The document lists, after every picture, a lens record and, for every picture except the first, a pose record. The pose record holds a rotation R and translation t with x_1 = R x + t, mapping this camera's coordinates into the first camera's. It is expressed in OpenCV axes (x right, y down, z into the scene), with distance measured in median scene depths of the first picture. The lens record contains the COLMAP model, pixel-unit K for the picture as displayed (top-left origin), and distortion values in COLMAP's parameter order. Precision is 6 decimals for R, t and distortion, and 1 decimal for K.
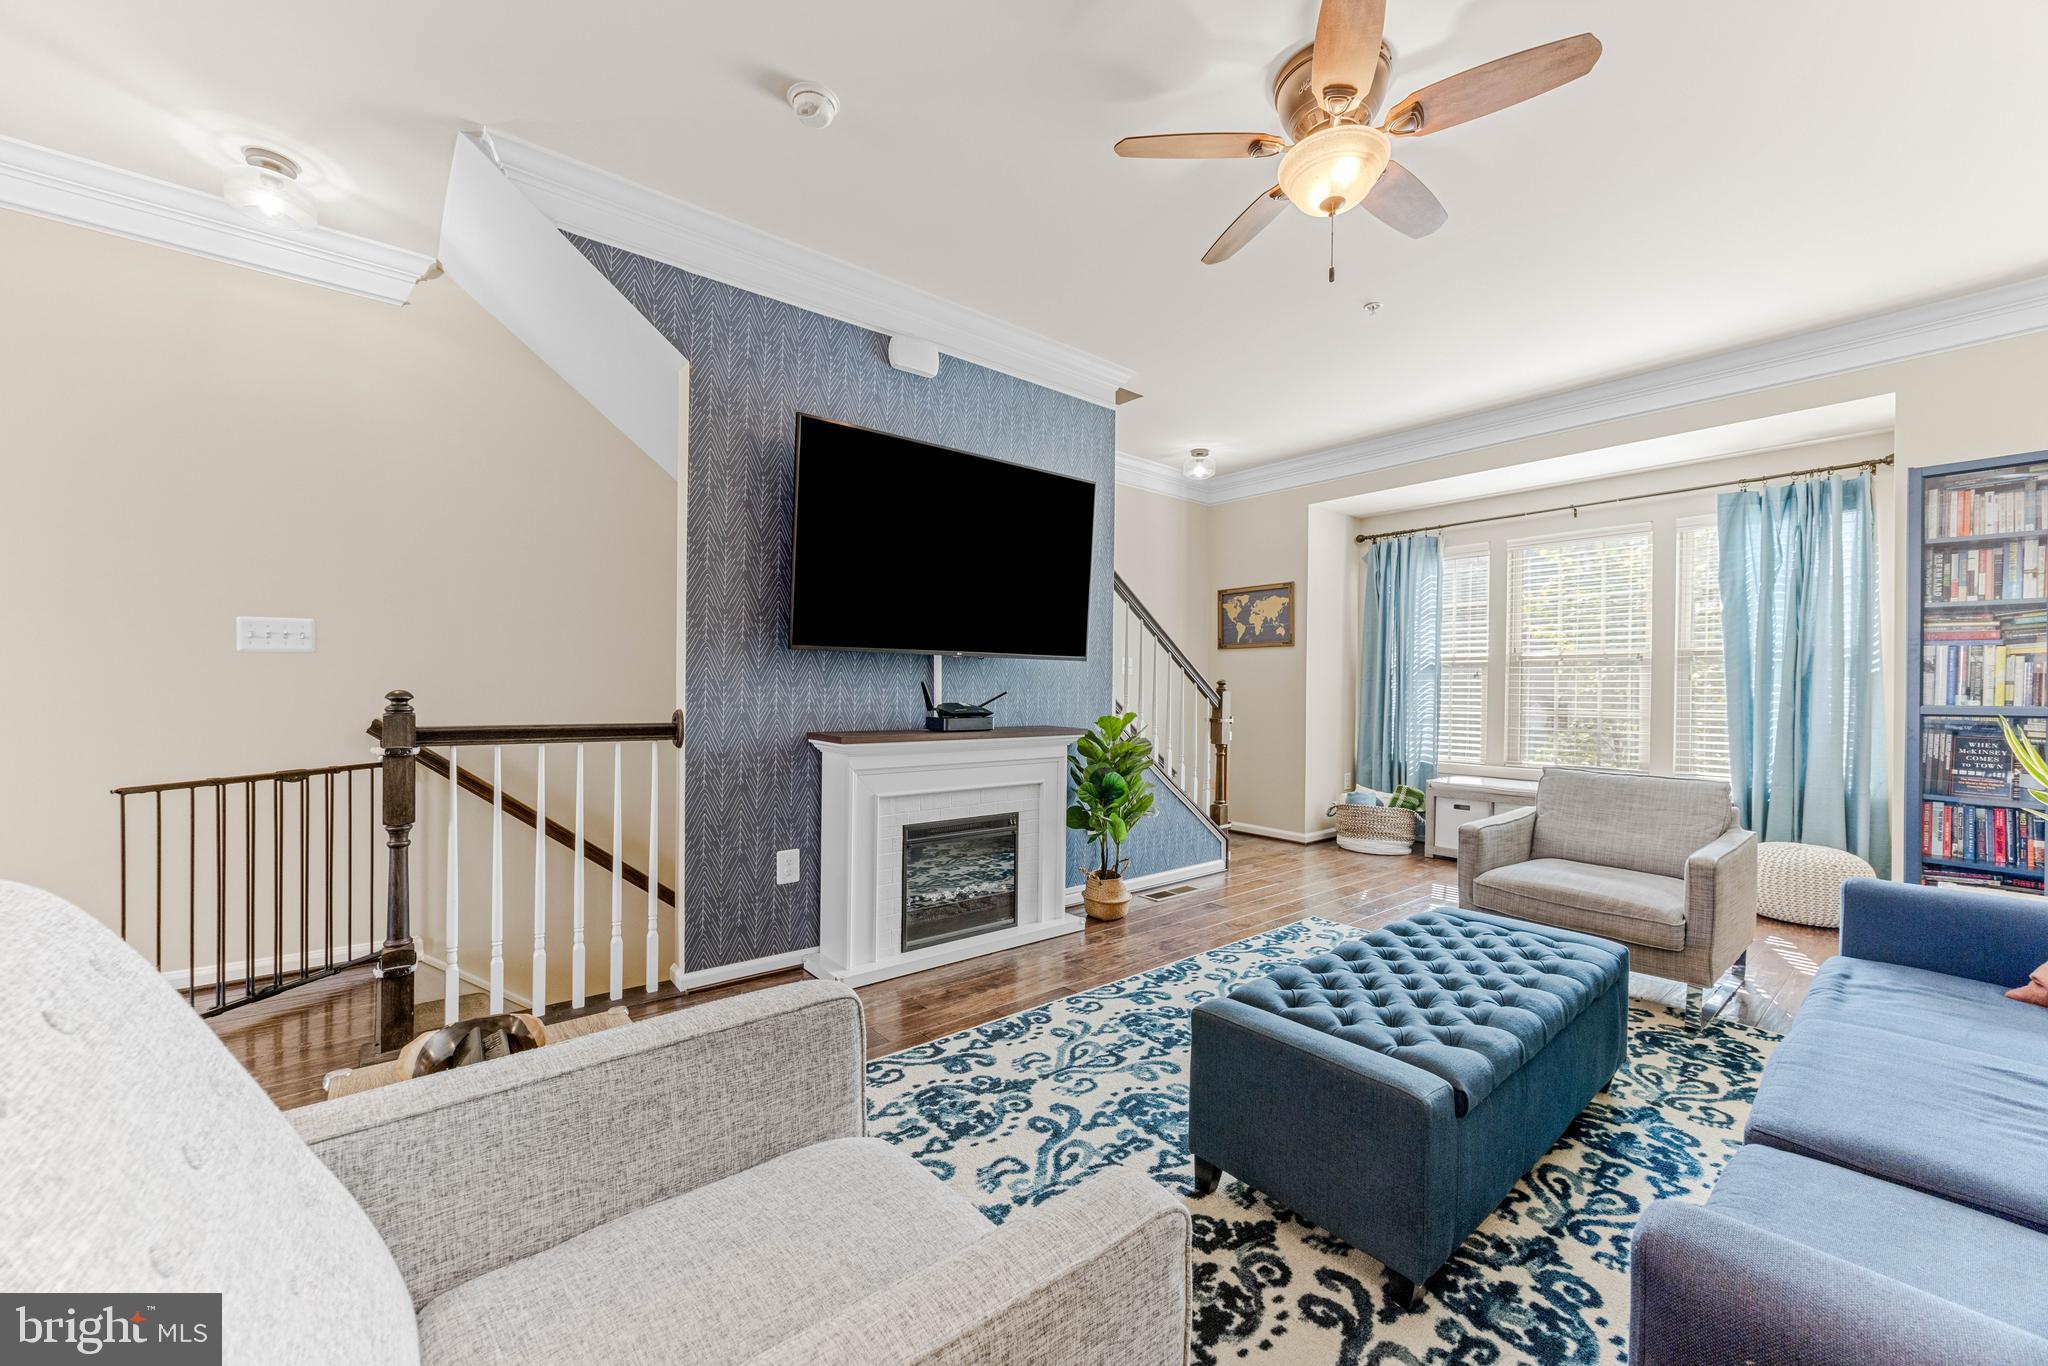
lens RADIAL K [[780.7, 0, 1038.5], [0, 780.7, 677.8], [0, 0, 1]] dist [0.000434, -0.000059]
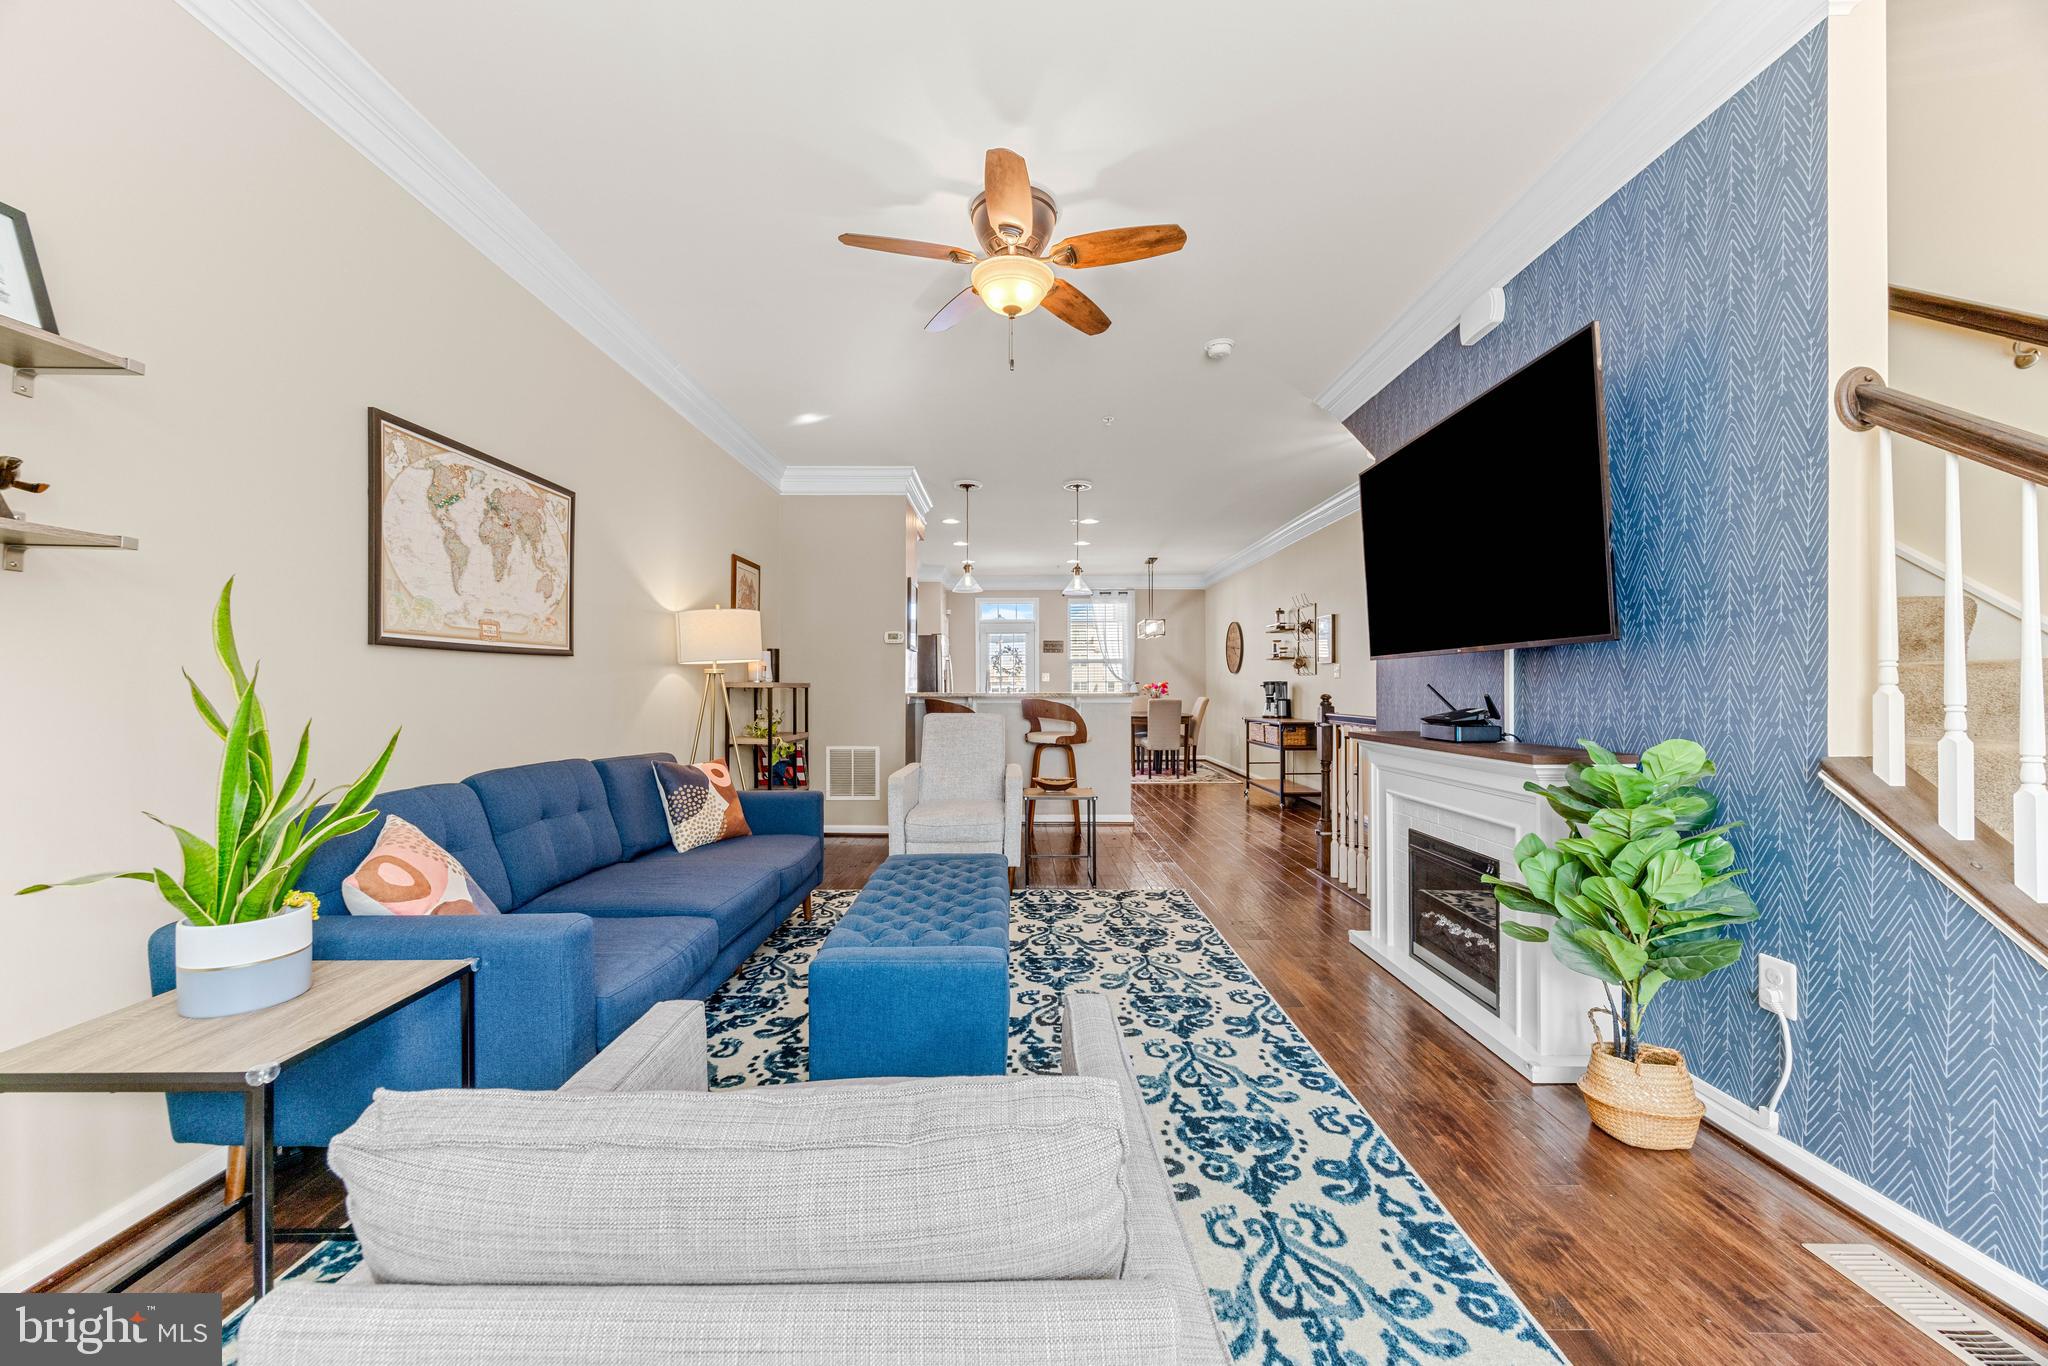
lens RADIAL K [[780.7, 0, 1022.3], [0, 780.7, 687.4], [0, 0, 1]] dist [0.000434, -0.000059]
pose [[-0.640277, -0.012222, -0.768046, 1.232332], [0.002560, 0.999834, -0.018044, 0.031061], [0.768139, -0.013519, -0.640140, 1.690657]]
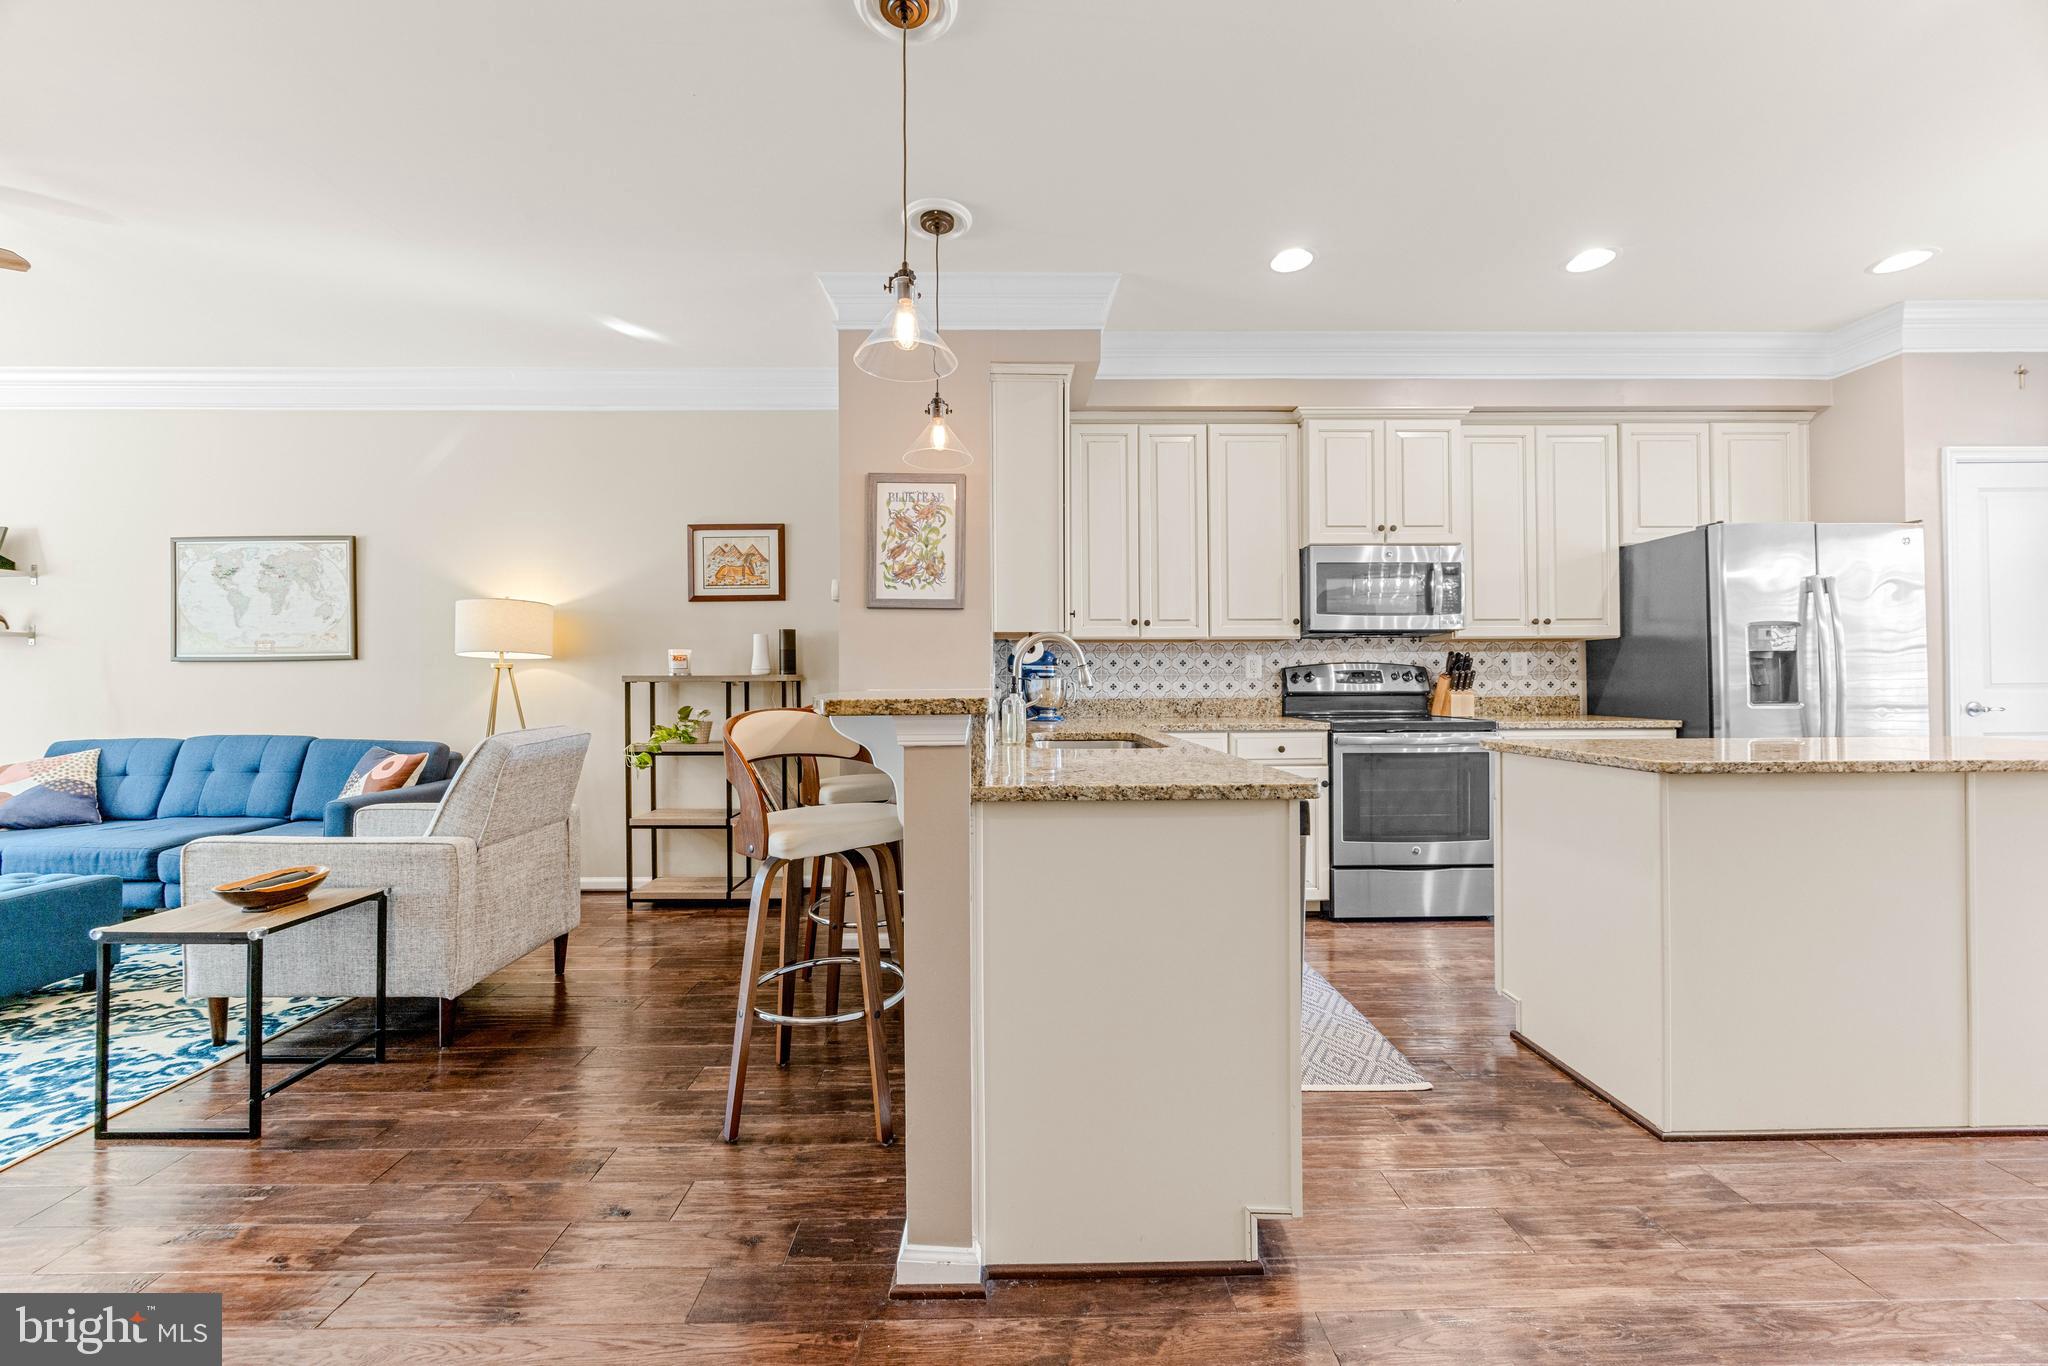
lens RADIAL K [[780.7, 0, 1021.6], [0, 780.7, 675.7], [0, 0, 1]] dist [0.000434, -0.000059]
pose [[-0.776893, -0.000089, 0.629633, -1.225887], [-0.011330, 0.999840, -0.013840, 0.000277], [-0.629531, -0.017886, -0.776770, 0.799361]]
